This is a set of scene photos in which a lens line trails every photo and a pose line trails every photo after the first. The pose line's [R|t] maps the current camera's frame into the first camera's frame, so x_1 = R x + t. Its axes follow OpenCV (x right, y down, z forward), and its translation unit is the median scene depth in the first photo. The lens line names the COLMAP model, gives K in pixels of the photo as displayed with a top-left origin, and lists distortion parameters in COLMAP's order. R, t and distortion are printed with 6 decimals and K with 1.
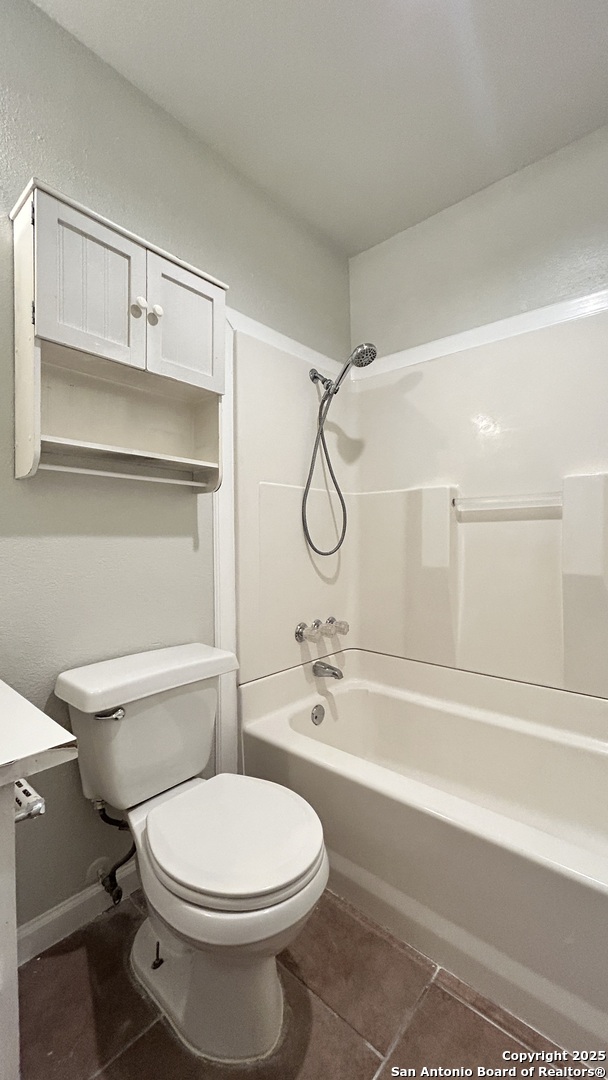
lens RADIAL K [[433.0, 0, 303.9], [0, 433.0, 539.5], [0, 0, 1]] dist [-0.001643, 0.001227]
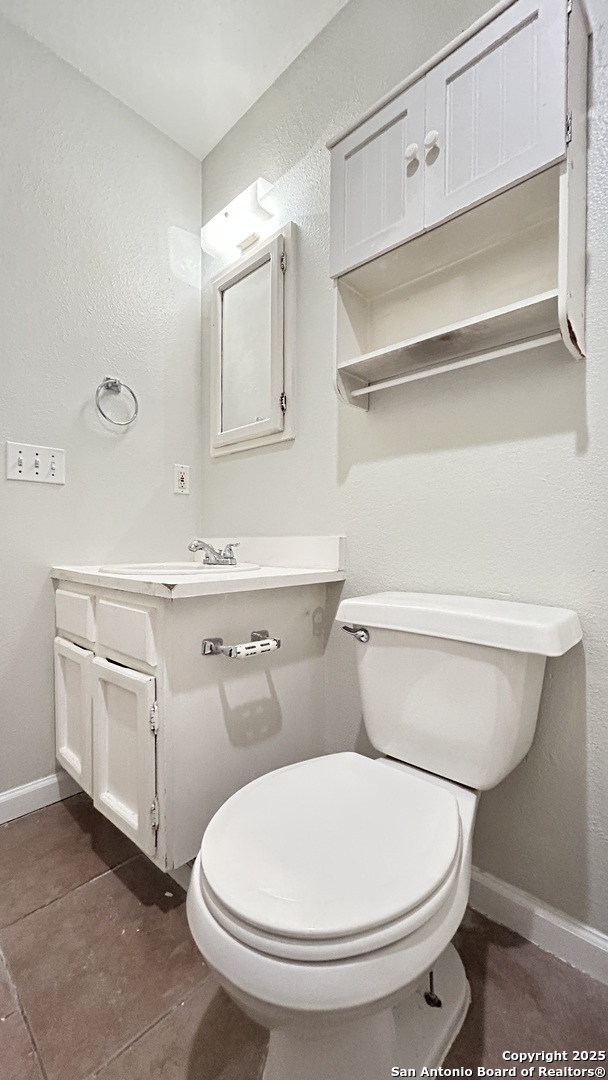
lens RADIAL K [[433.0, 0, 304.0], [0, 433.0, 539.2], [0, 0, 1]] dist [-0.001643, 0.001227]
pose [[-0.033303, 0.004347, -0.999436, 0.410362], [-0.006115, 0.999971, 0.004554, 0.164694], [0.999427, 0.006264, -0.033275, 0.759275]]
